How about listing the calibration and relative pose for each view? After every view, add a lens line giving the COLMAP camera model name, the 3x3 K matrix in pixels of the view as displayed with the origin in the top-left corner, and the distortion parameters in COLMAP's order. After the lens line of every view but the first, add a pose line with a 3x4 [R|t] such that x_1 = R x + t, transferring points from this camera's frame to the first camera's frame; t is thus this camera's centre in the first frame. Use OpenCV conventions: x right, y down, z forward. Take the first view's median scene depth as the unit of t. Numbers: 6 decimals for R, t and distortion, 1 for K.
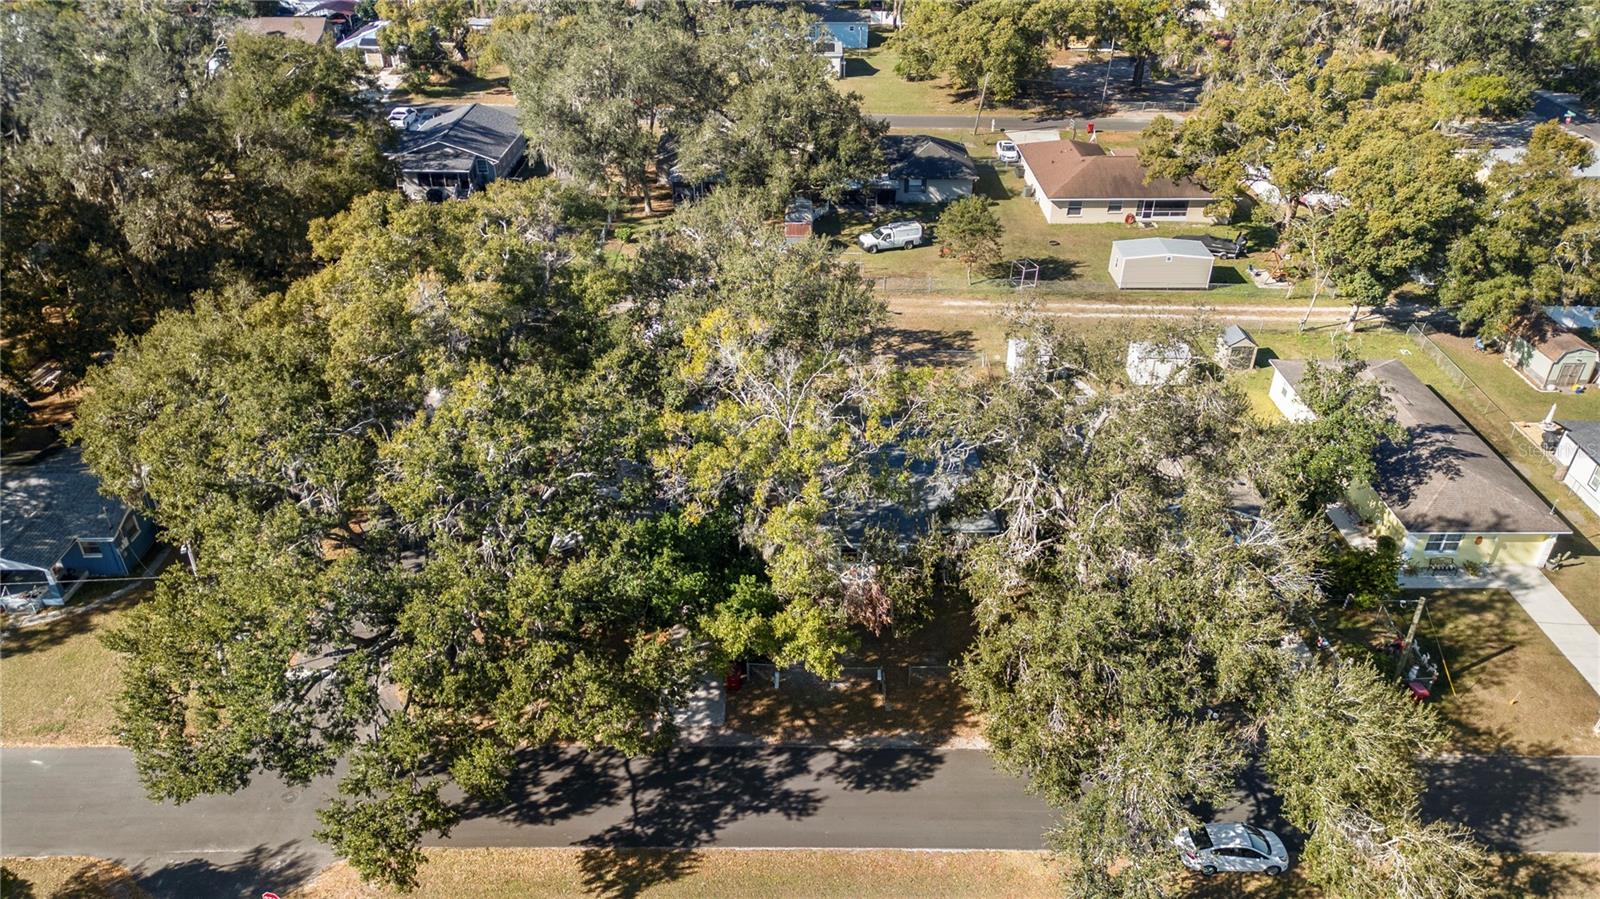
lens RADIAL K [[1123.0, 0, 806.8], [0, 1123.0, 450.7], [0, 0, 1]] dist [0.107182, -0.113648]
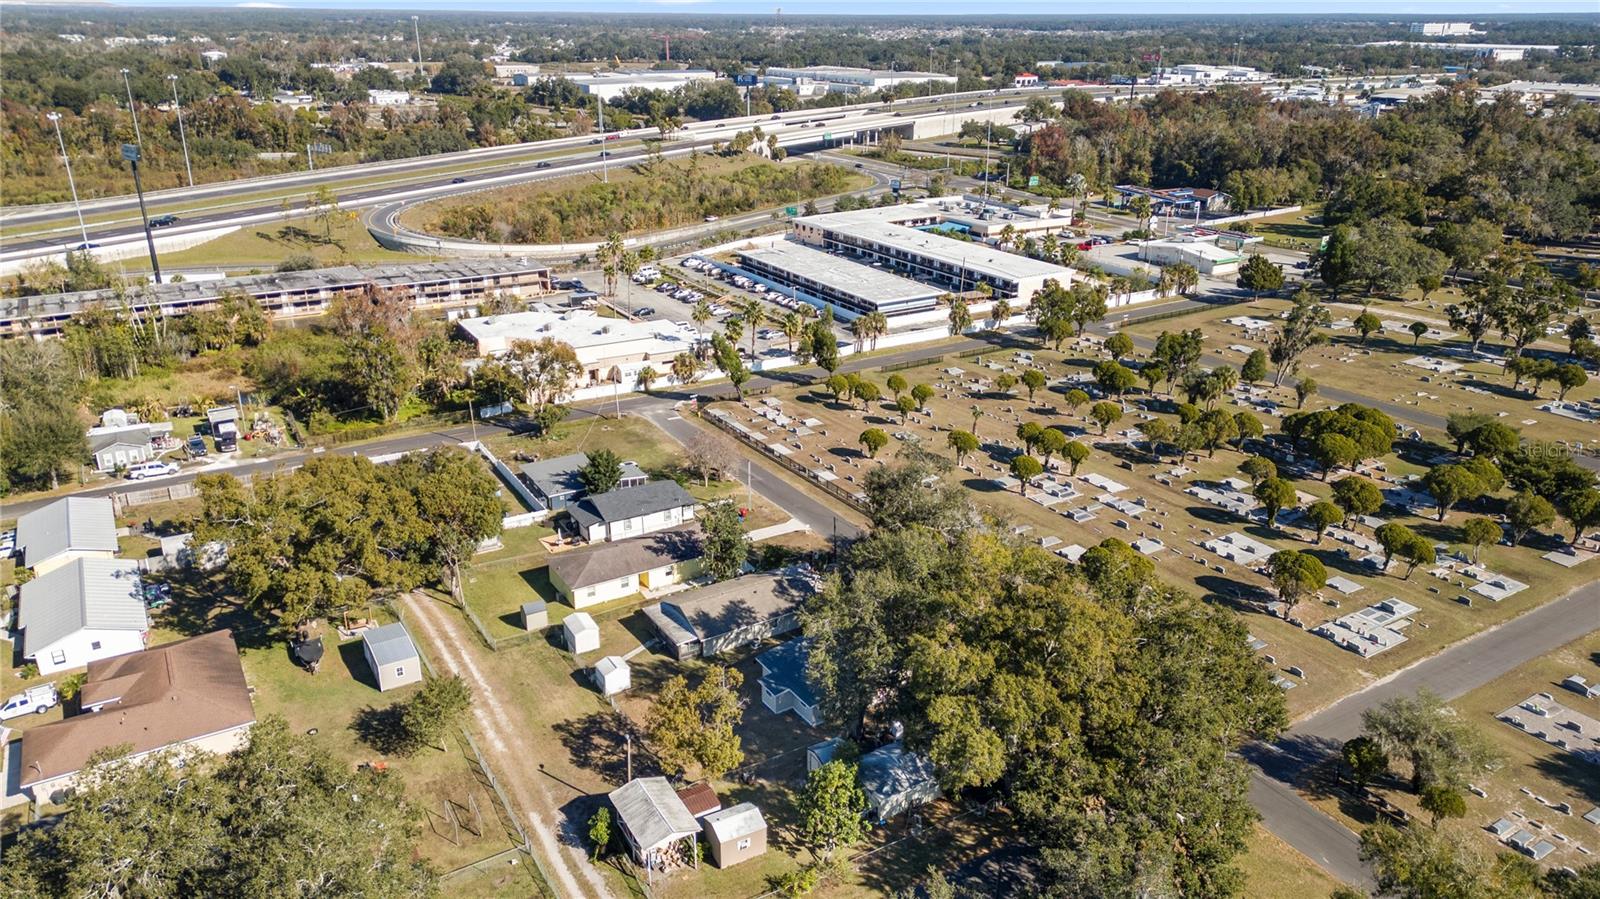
lens RADIAL K [[1123.0, 0, 806.8], [0, 1123.0, 450.7], [0, 0, 1]] dist [0.107182, -0.113648]
pose [[-0.511610, -0.324622, 0.795535, -0.908515], [0.440535, 0.695820, 0.567241, -0.939039], [-0.737689, 0.640667, -0.212981, 0.972641]]
